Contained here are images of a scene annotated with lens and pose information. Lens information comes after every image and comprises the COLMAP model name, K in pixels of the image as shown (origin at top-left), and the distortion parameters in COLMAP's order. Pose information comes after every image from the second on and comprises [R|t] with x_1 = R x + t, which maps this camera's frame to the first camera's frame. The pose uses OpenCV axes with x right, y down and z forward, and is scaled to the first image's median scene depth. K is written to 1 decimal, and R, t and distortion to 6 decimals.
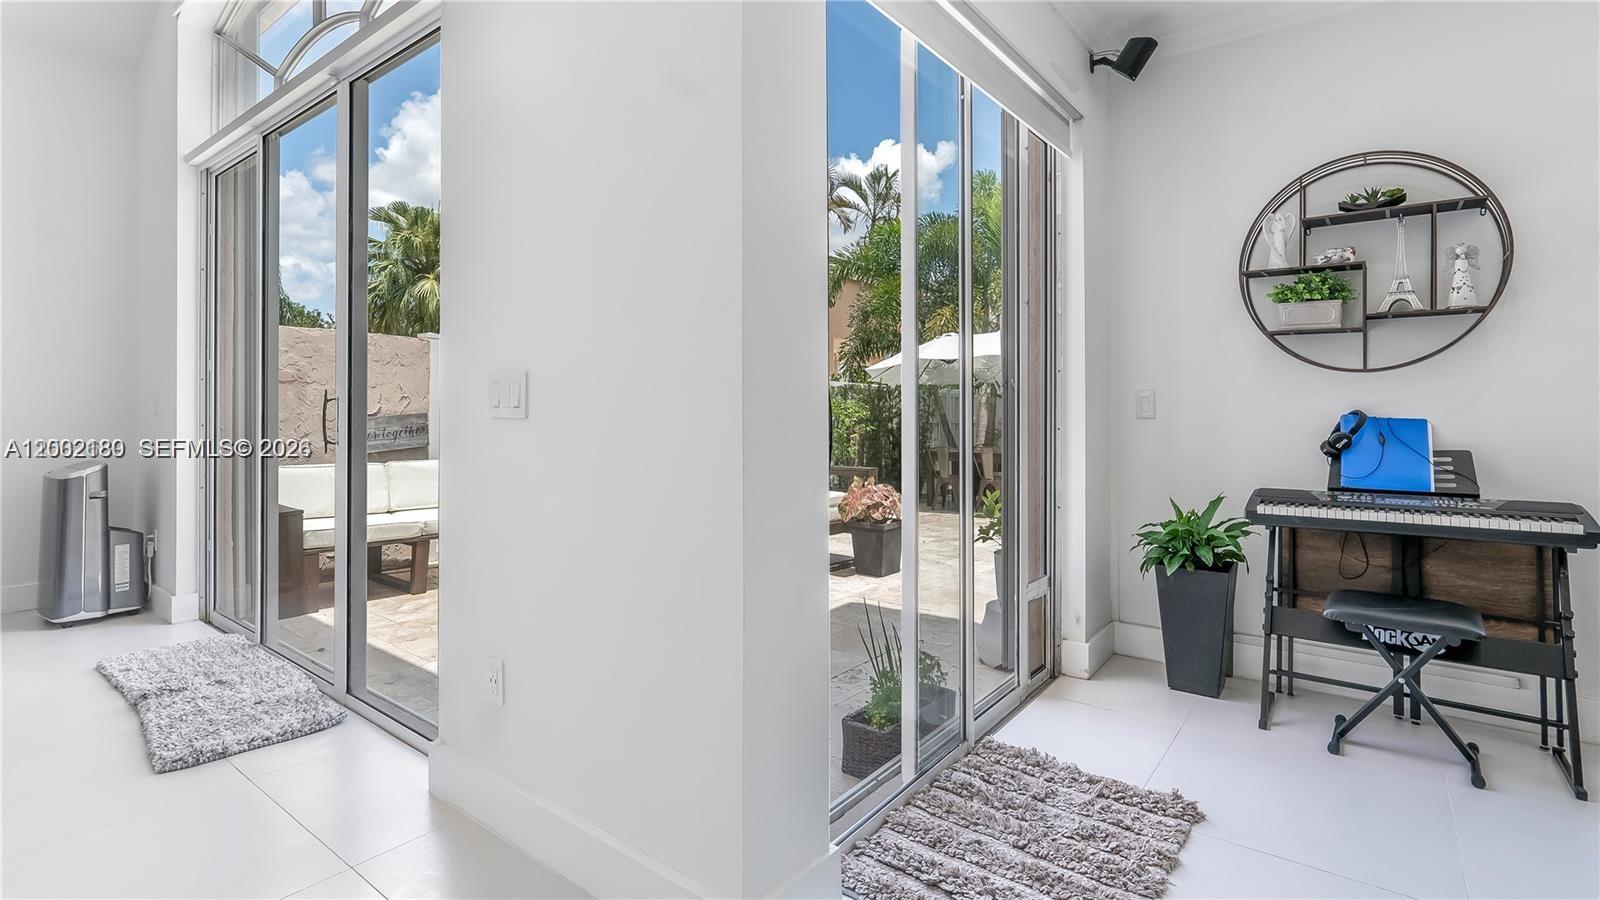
lens RADIAL K [[749.5, 0, 795.2], [0, 749.5, 404.4], [0, 0, 1]] dist [-0.000491, -0.000108]
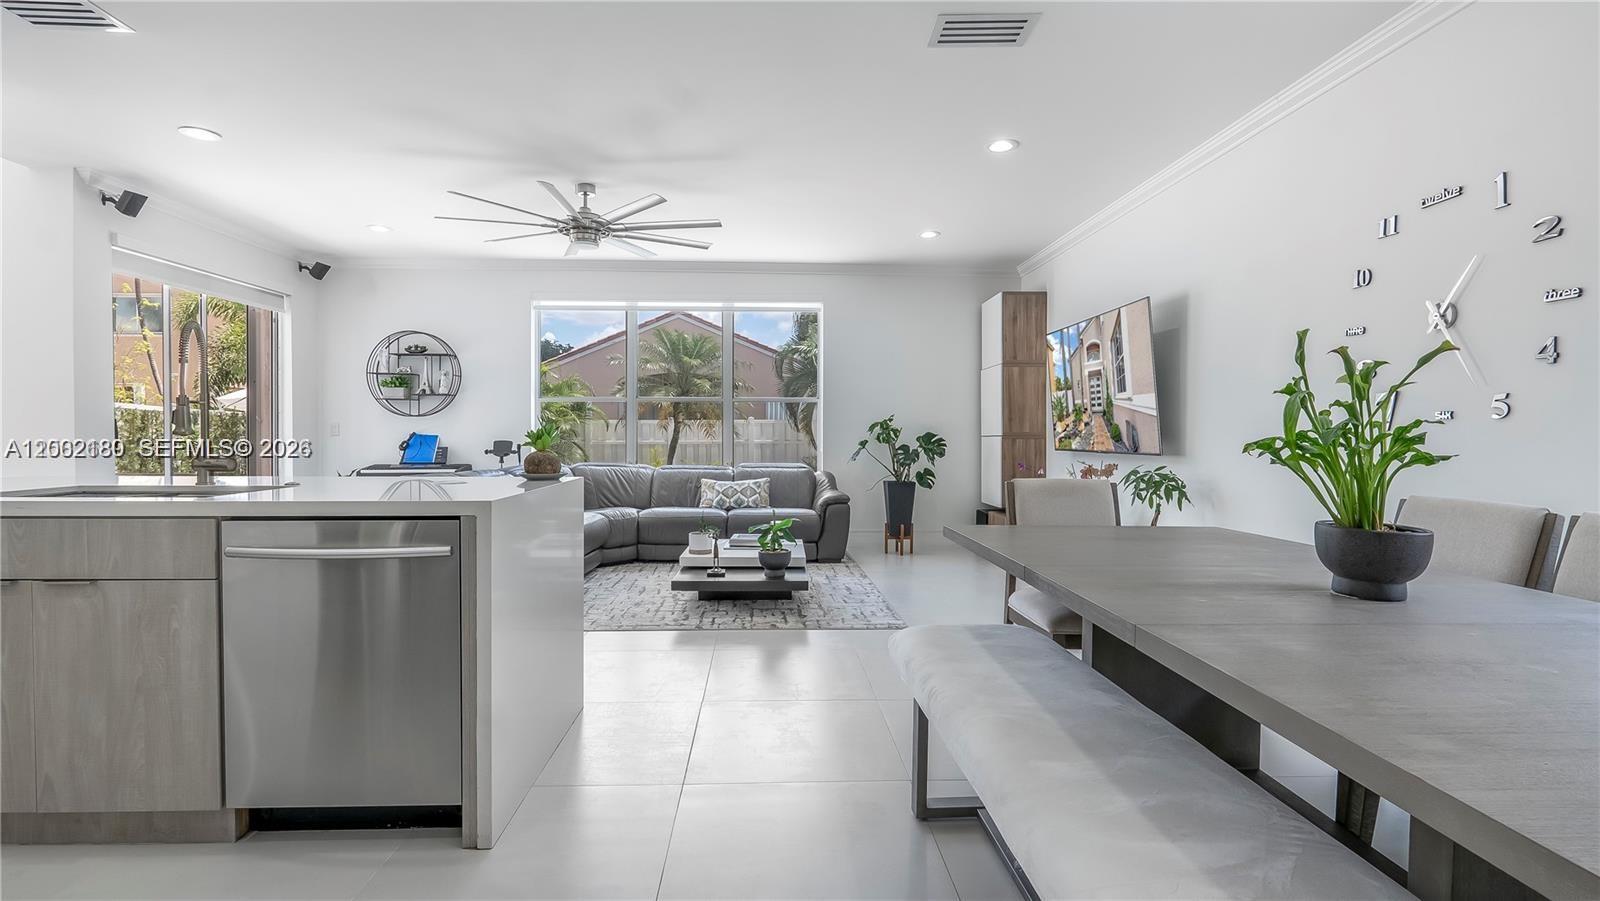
lens RADIAL K [[748.6, 0, 797.3], [0, 748.6, 445.5], [0, 0, 1]] dist [-0.003445, 0.000369]
pose [[0.763842, -0.008000, 0.645353, 0.080797], [-0.004992, 0.999820, 0.018303, 0.001214], [-0.645384, -0.017203, 0.763665, -1.208332]]
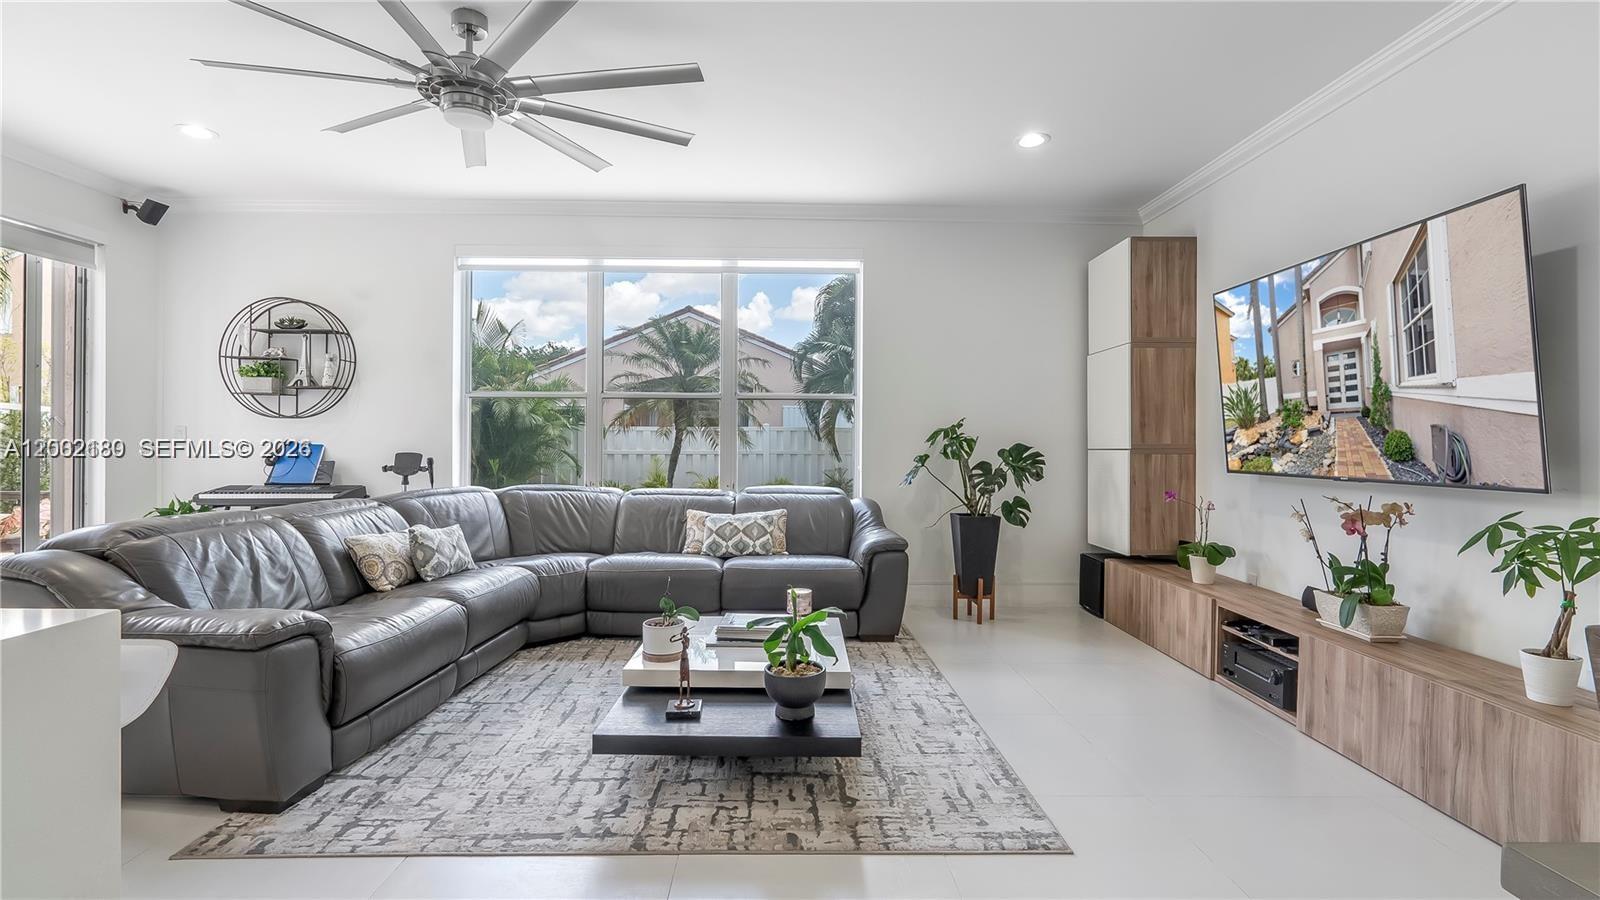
lens RADIAL K [[740.7, 0, 797.6], [0, 740.7, 446.6], [0, 0, 1]] dist [-0.005278, -0.000222]
pose [[0.778610, 0.001836, 0.627505, 0.411596], [-0.009342, 0.999919, 0.008667, -0.001153], [-0.627438, -0.012610, 0.778564, -0.787553]]
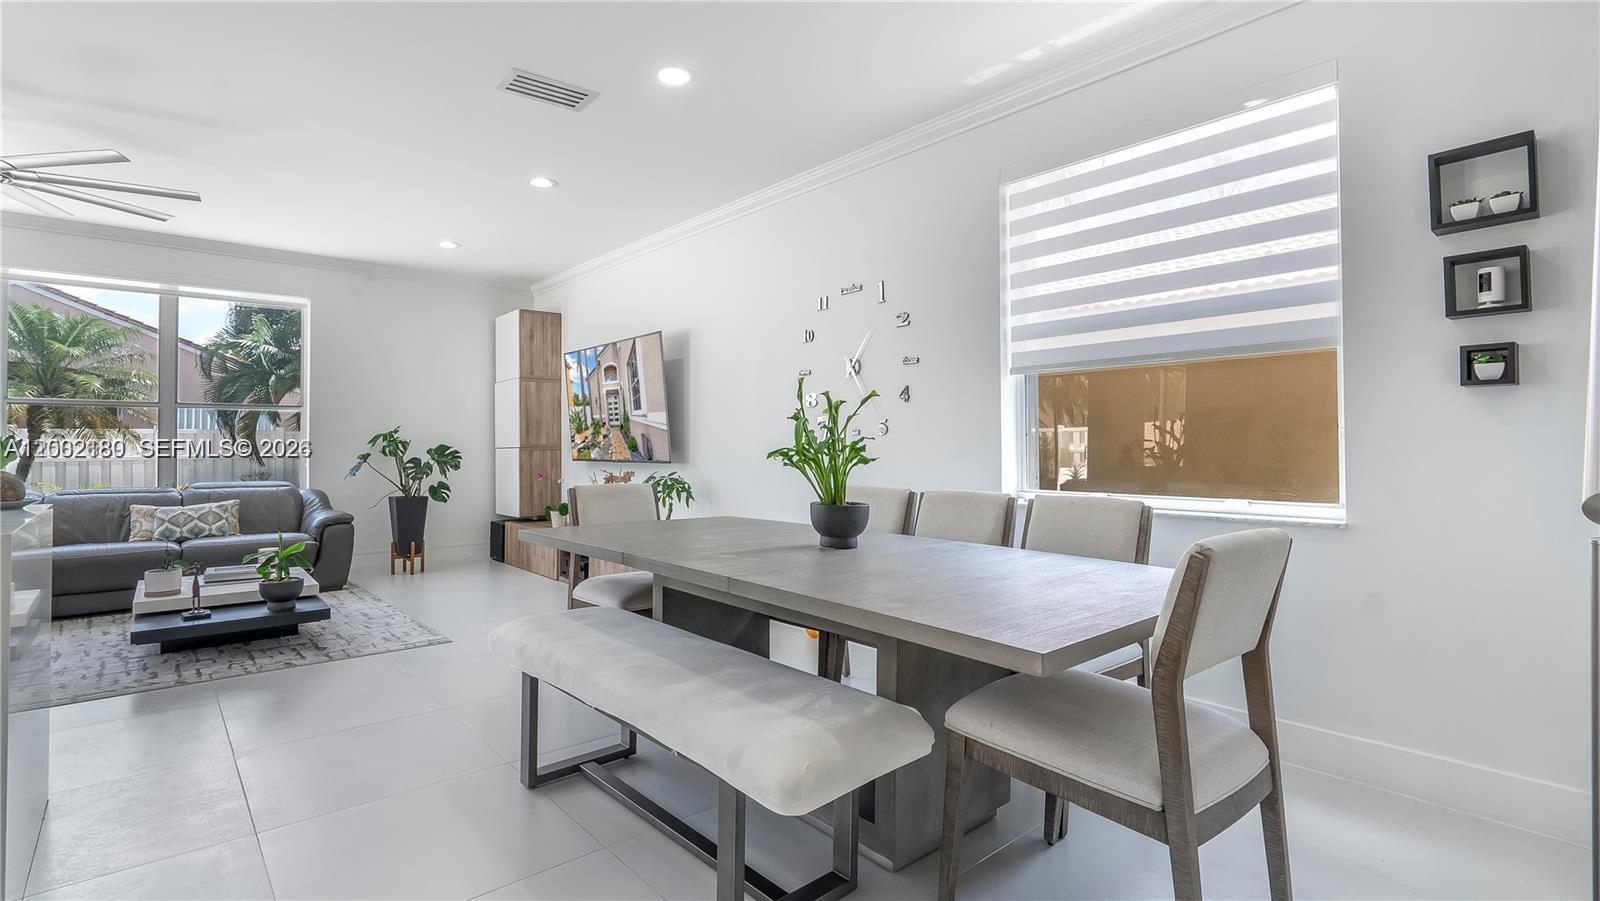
lens RADIAL K [[749.7, 0, 796.8], [0, 749.7, 432.0], [0, 0, 1]] dist [-0.001133, -0.000344]
pose [[0.194048, 0.016181, 0.980859, -0.063231], [-0.000909, 0.999866, -0.016315, -0.000275], [-0.980992, 0.002275, 0.194037, -1.191015]]
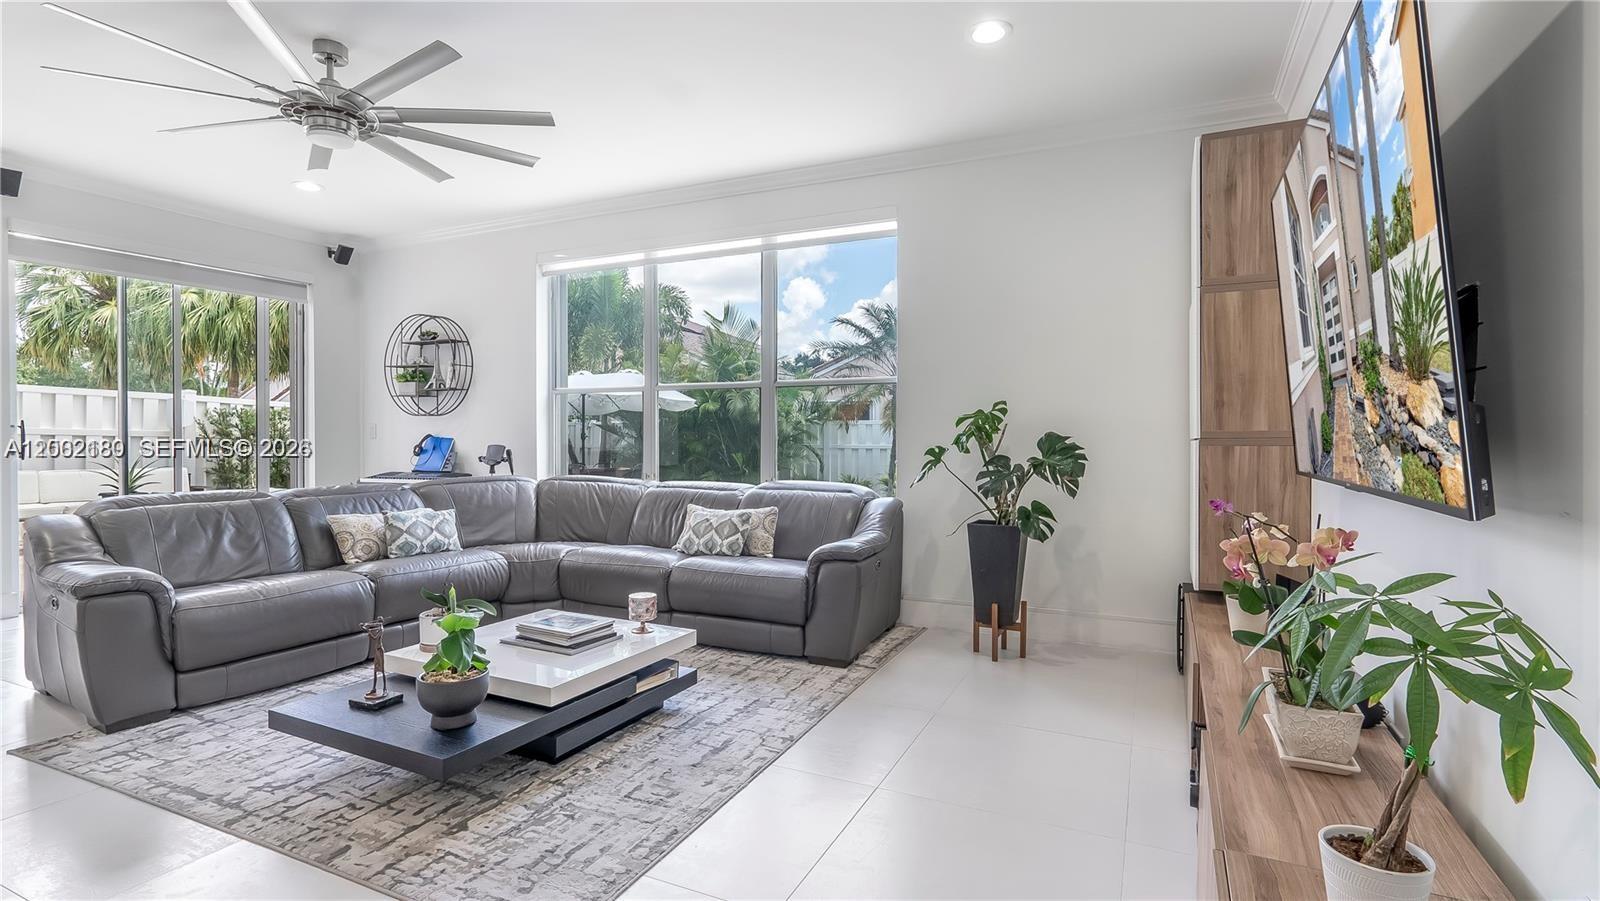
lens RADIAL K [[766.2, 0, 799.9], [0, 766.2, 445.5], [0, 0, 1]] dist [-0.006753, 0.000005]
pose [[0.976265, -0.000844, 0.216576, 0.907235], [-0.002546, 0.999879, 0.015376, 0.003345], [-0.216563, -0.015563, 0.976145, -0.930641]]
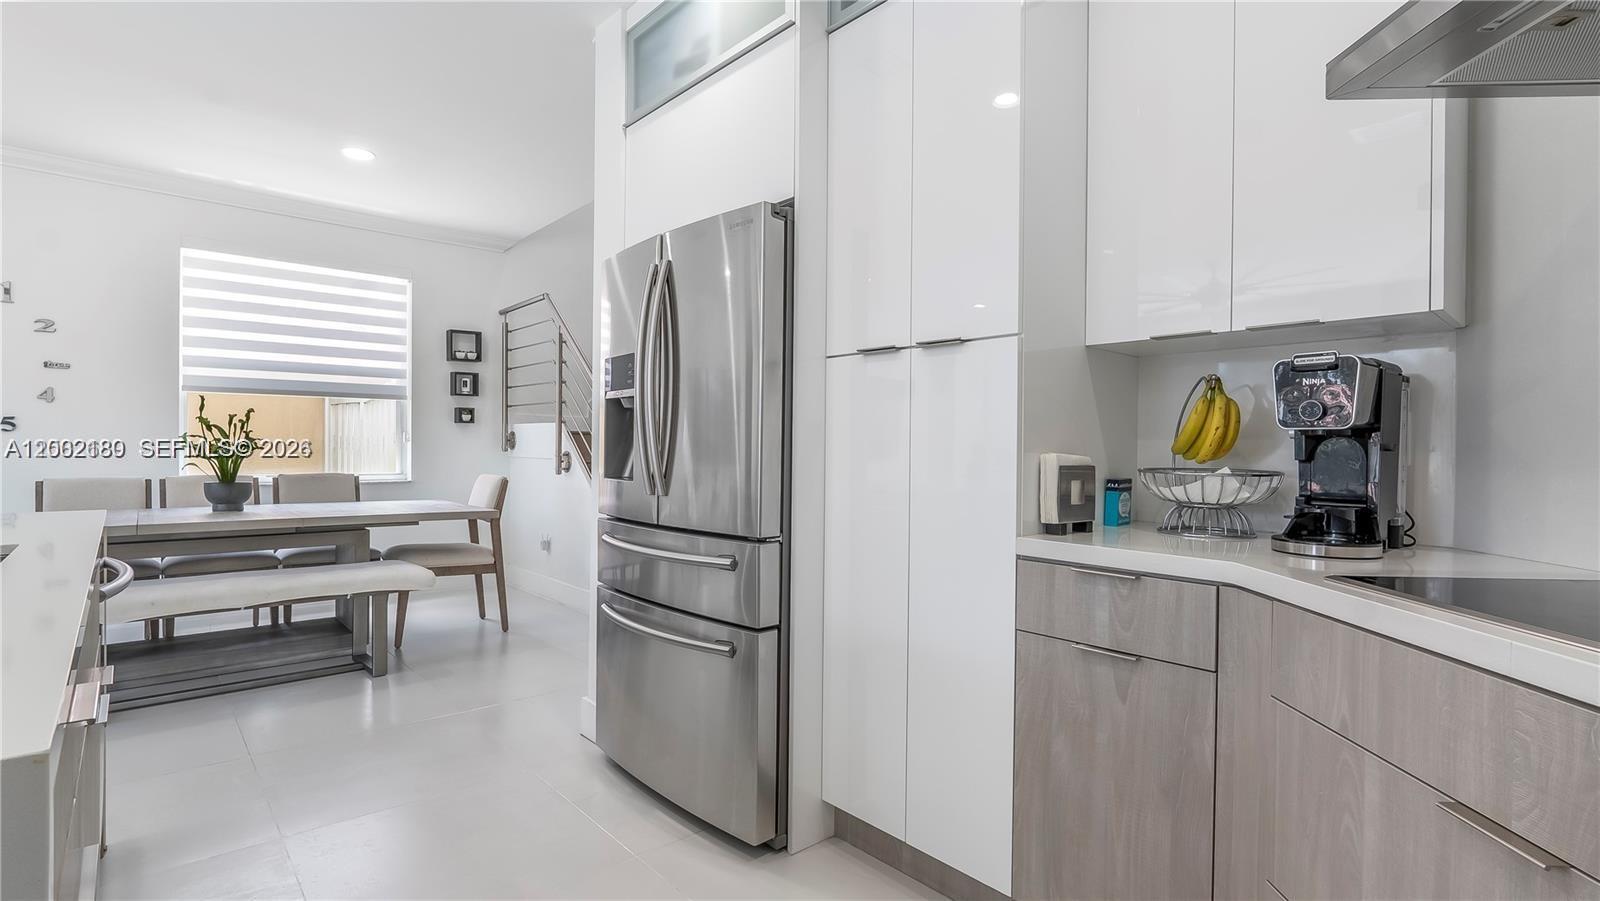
lens RADIAL K [[736.7, 0, 800.0], [0, 736.7, 450.5], [0, 0, 1]] dist [-0.014478, -0.000197]
pose [[-0.985627, -0.009812, 0.168652, -0.299601], [-0.009881, 0.999951, 0.000428, 0.001925], [-0.168648, -0.001244, -0.985676, -0.311064]]
